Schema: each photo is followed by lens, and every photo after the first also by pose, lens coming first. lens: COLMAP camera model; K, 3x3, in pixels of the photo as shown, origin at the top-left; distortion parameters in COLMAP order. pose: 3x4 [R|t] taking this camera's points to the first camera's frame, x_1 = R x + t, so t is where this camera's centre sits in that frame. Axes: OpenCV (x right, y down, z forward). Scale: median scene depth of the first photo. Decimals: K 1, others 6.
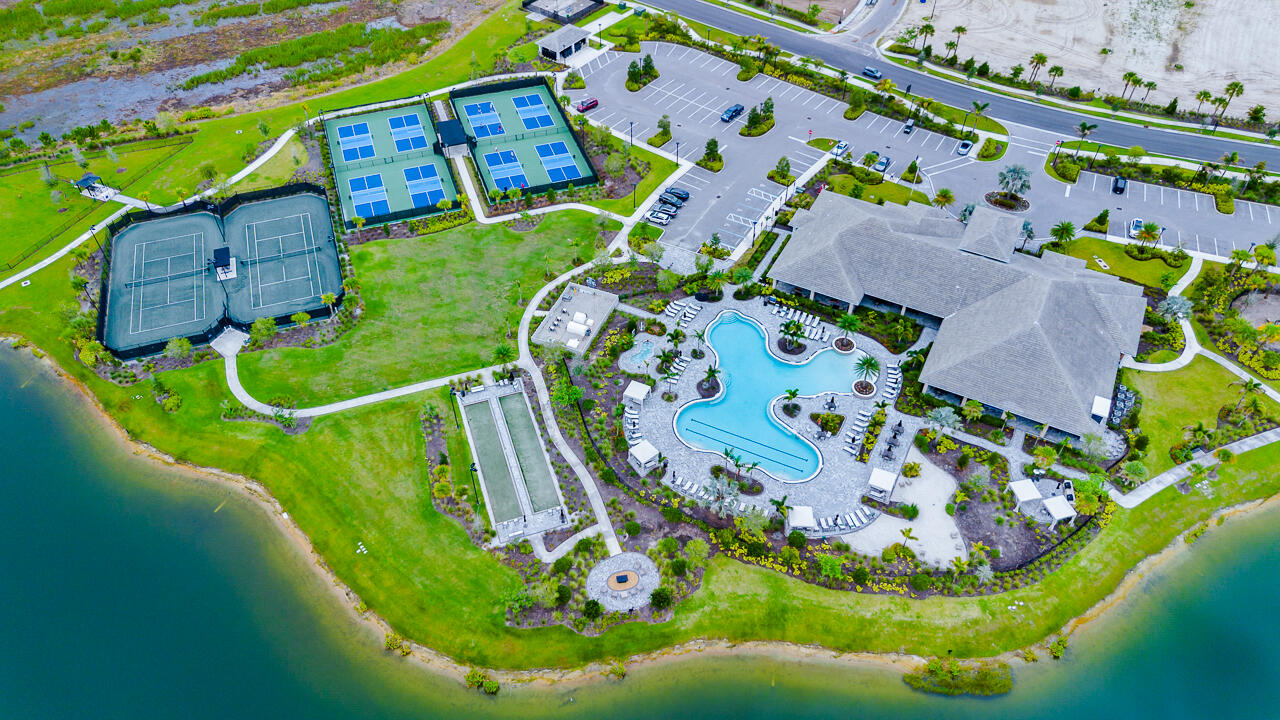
lens RADIAL K [[908.0, 0, 640.0], [0, 908.0, 360.0], [0, 0, 1]] dist [0.067678, -0.078097]
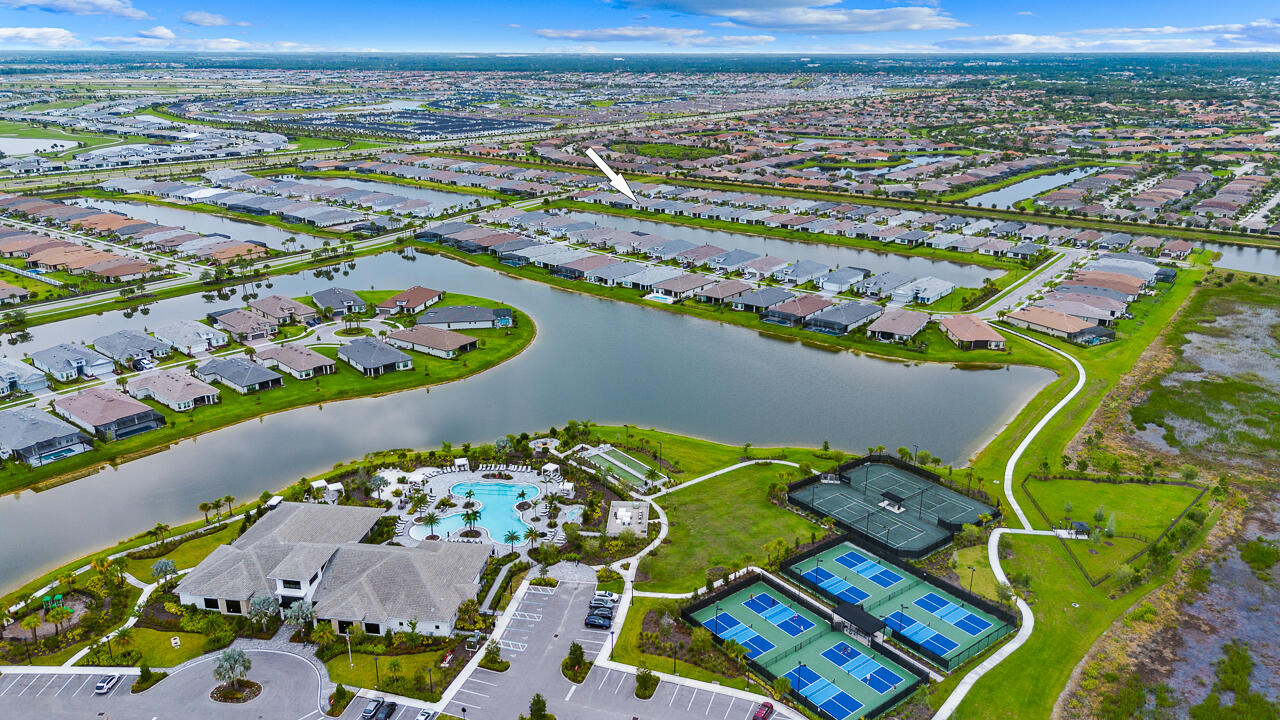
lens RADIAL K [[908.0, 0, 640.0], [0, 908.0, 360.0], [0, 0, 1]] dist [0.067678, -0.078097]
pose [[-0.945845, 0.096246, -0.310021, 0.289997], [-0.236450, 0.450084, 0.861113, -1.230565], [0.222414, 0.887784, -0.402953, 1.222488]]
